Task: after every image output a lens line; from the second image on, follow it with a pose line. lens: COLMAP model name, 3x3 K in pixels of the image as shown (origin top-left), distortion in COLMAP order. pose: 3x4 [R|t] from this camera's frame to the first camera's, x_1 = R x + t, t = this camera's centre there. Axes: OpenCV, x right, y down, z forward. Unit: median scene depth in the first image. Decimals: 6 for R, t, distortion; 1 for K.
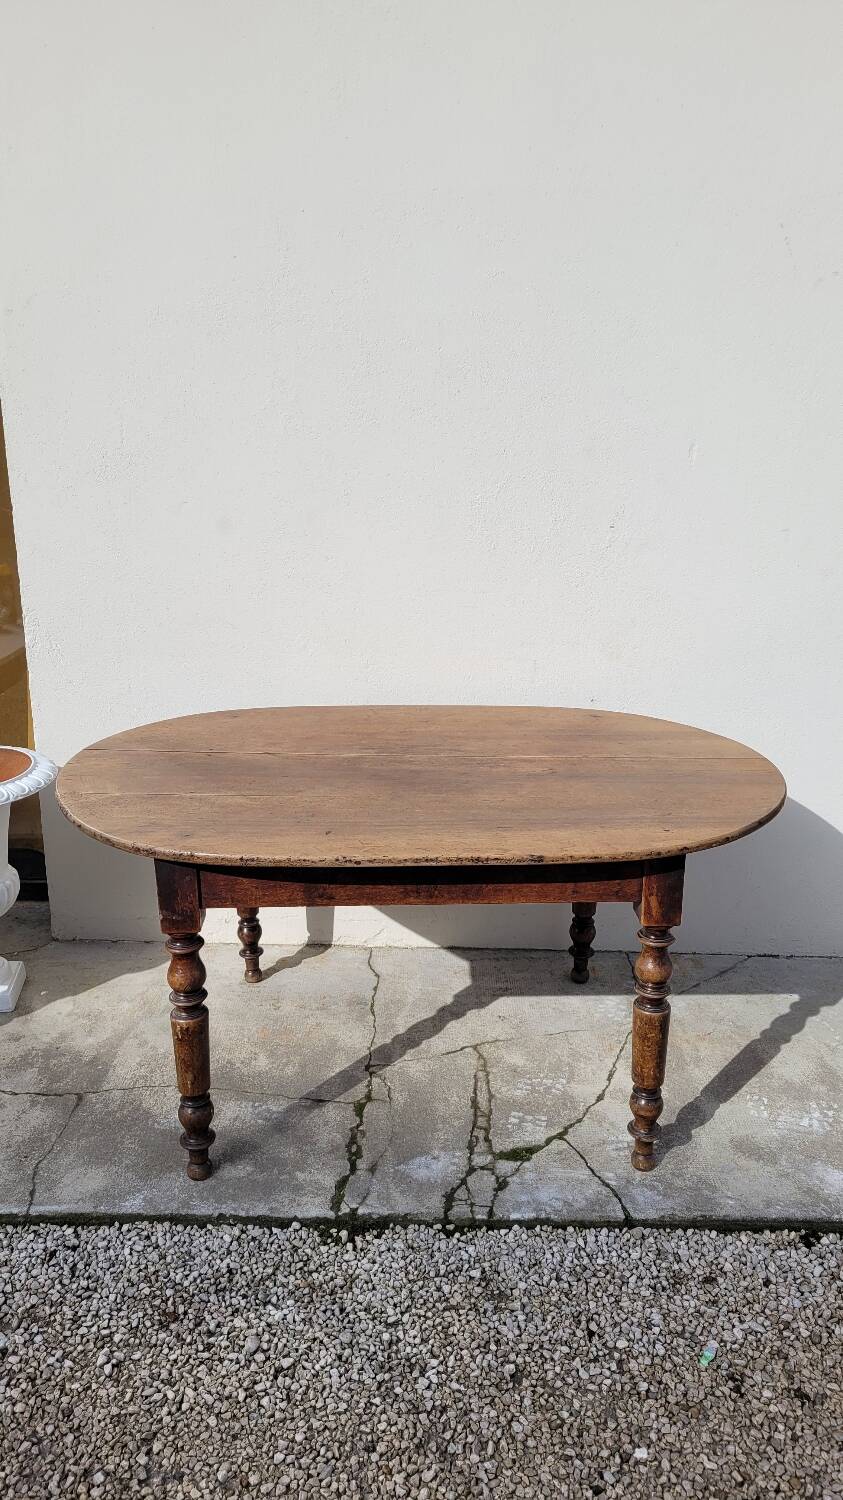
lens RADIAL K [[1119.4, 0, 423.9], [0, 1119.4, 748.0], [0, 0, 1]] dist [0.056066, -0.035380]
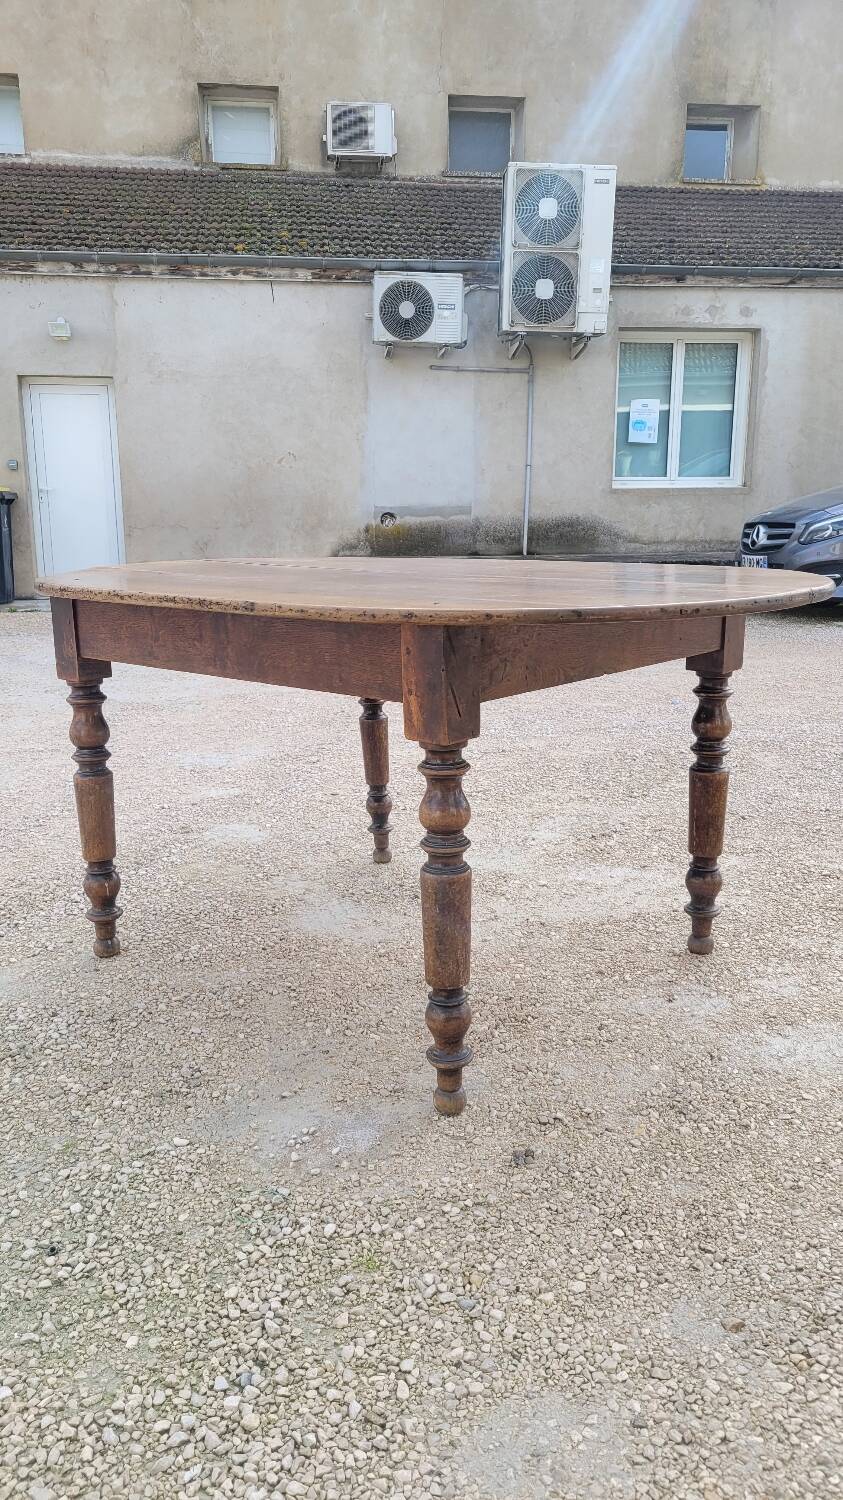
lens RADIAL K [[1119.4, 0, 426.7], [0, 1119.4, 756.0], [0, 0, 1]] dist [0.056066, -0.035380]
pose [[0.720545, 0.146511, -0.677753, 0.675675], [-0.193669, 0.981047, 0.006178, 0.157716], [0.665813, 0.126808, 0.735264, 0.467283]]
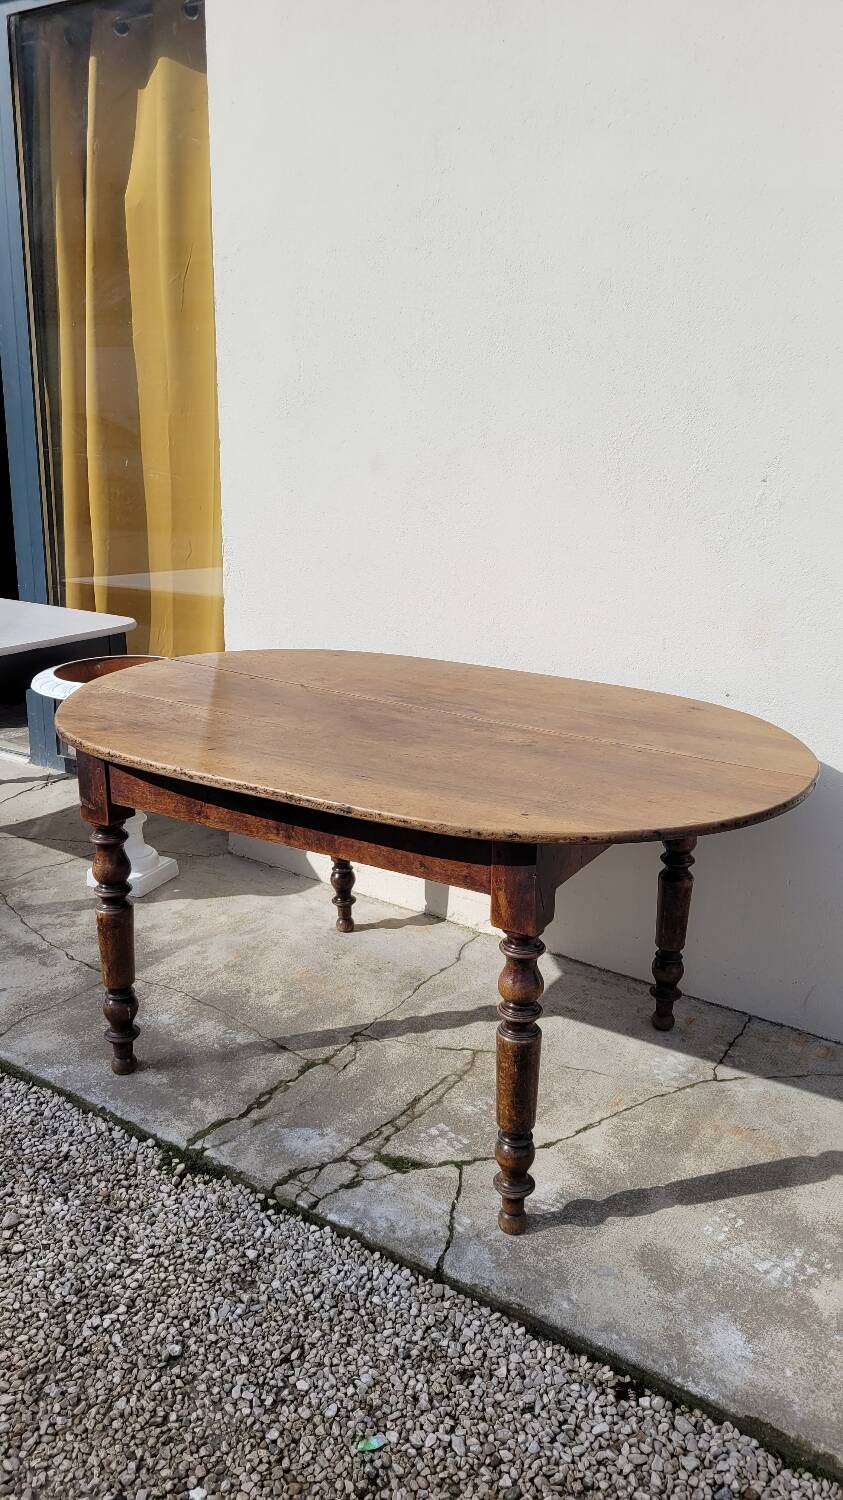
lens RADIAL K [[1119.4, 0, 431.9], [0, 1119.4, 753.9], [0, 0, 1]] dist [0.056066, -0.035380]
pose [[0.844192, 0.164802, -0.510078, 0.539971], [-0.173430, 0.984358, 0.031008, 0.016217], [0.507210, 0.062286, 0.859569, 0.257511]]
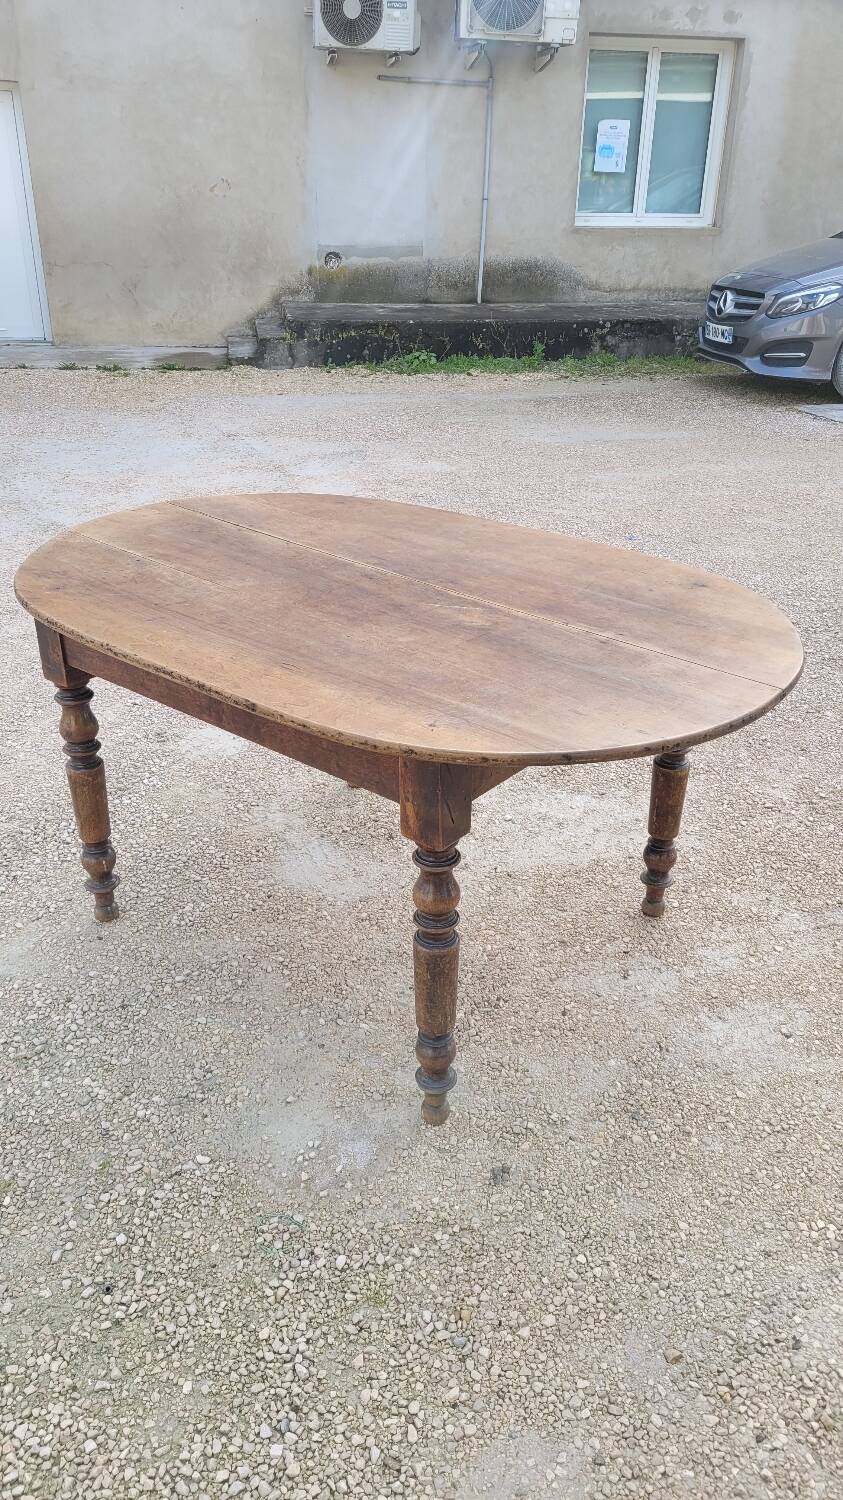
lens RADIAL K [[1119.4, 0, 427.4], [0, 1119.4, 746.4], [0, 0, 1]] dist [0.056066, -0.035380]
pose [[0.753430, 0.305941, -0.582017, 0.623602], [-0.203274, 0.950174, 0.236325, -0.084909], [0.625319, -0.059745, 0.778079, 0.399481]]
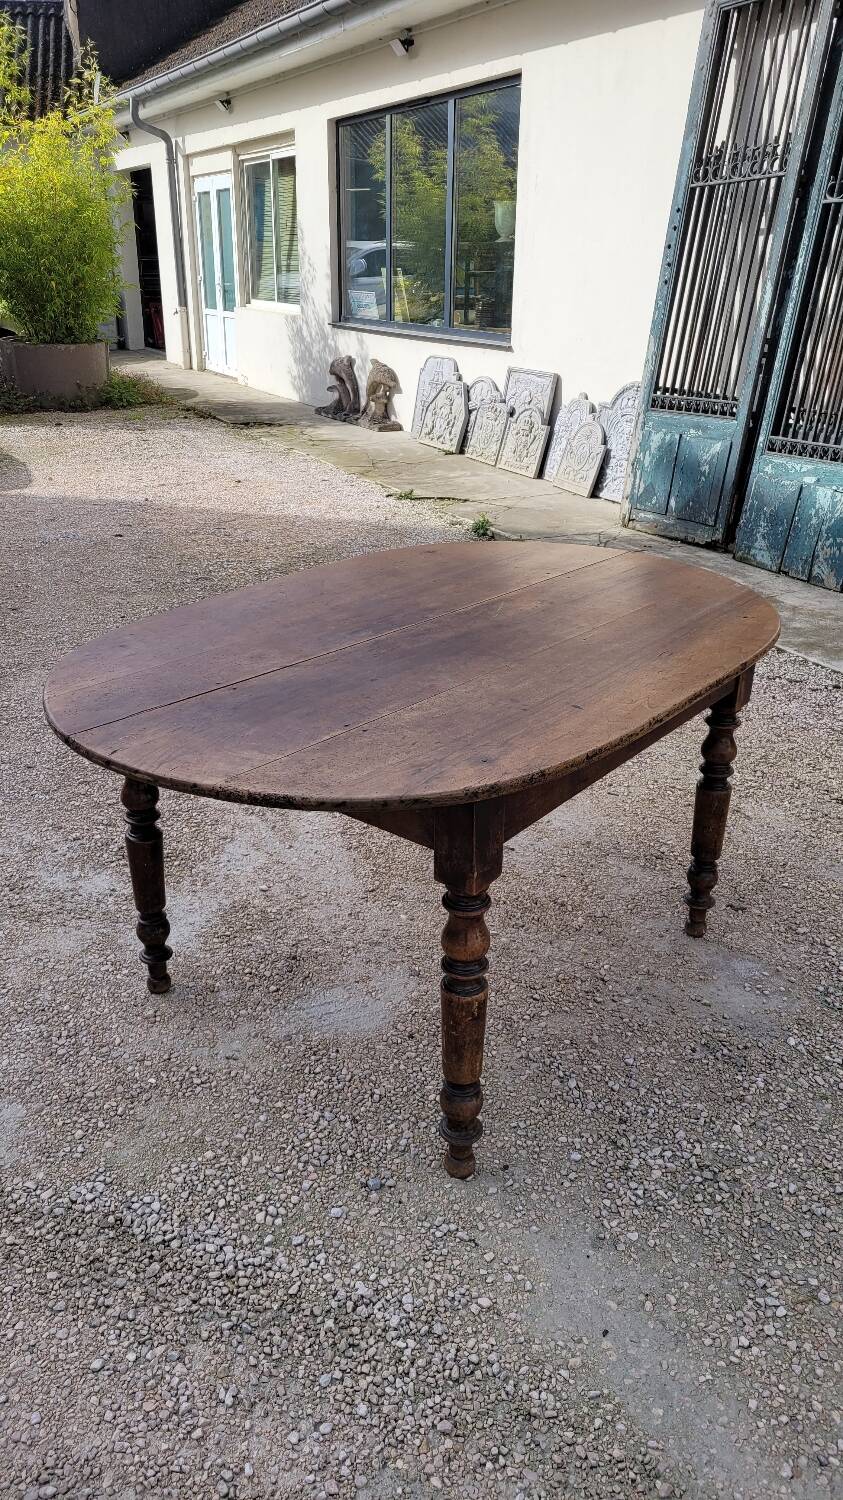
lens RADIAL K [[1119.4, 0, 430.4], [0, 1119.4, 741.2], [0, 0, 1]] dist [0.056066, -0.035380]
pose [[0.632452, -0.293520, 0.716833, -0.737747], [0.208839, 0.955769, 0.207101, -0.093278], [-0.745916, 0.018721, 0.665777, 0.495254]]
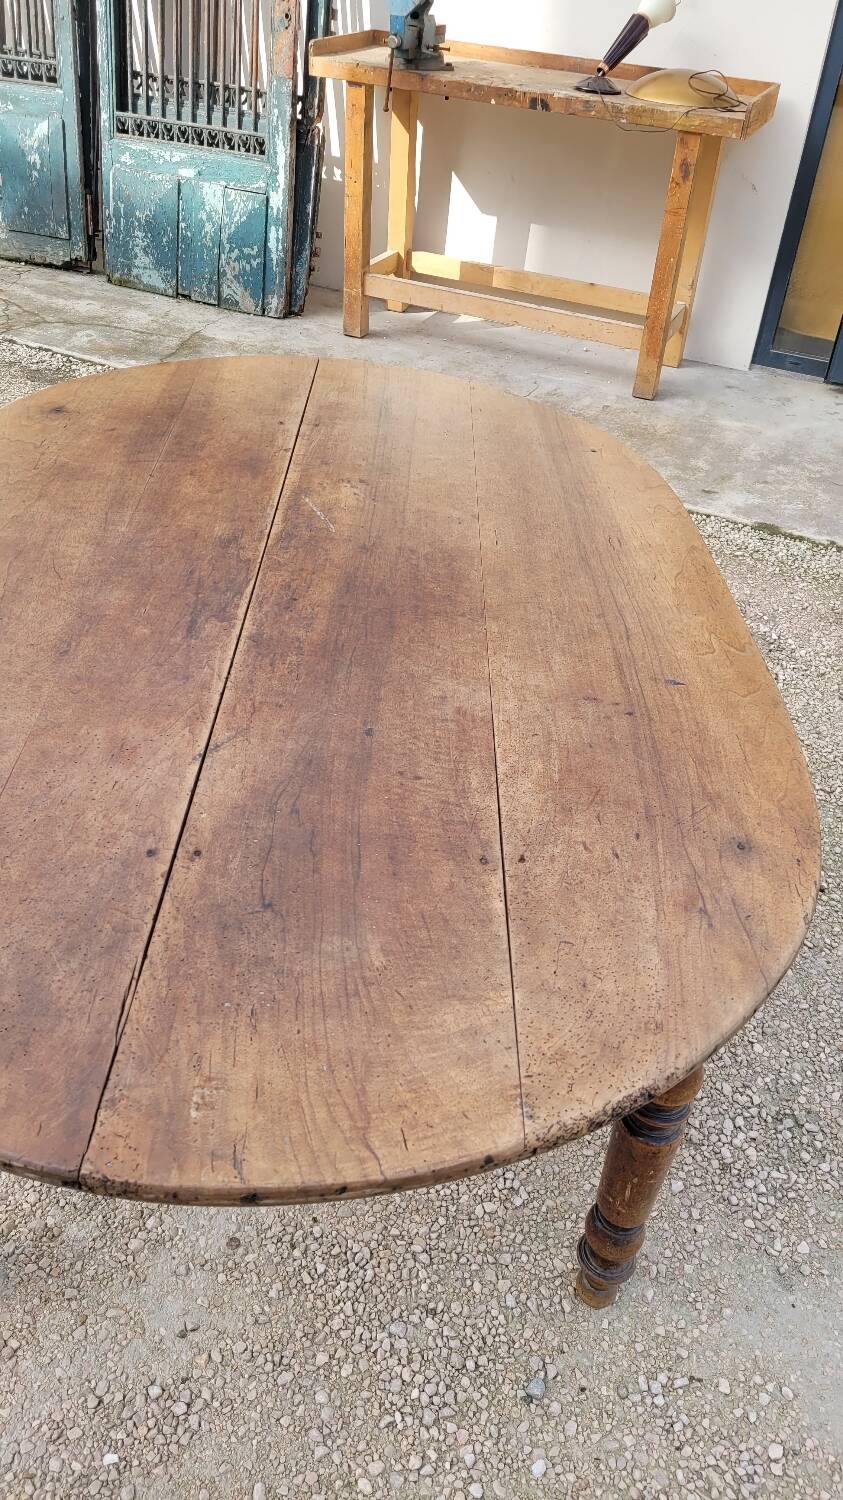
lens RADIAL K [[1119.4, 0, 453.3], [0, 1119.4, 750.4], [0, 0, 1]] dist [0.056066, -0.035380]
pose [[-0.026704, -0.599128, 0.800208, -0.540414], [0.205302, 0.780142, 0.590956, -0.248753], [-0.978334, 0.180065, 0.102169, 1.010923]]
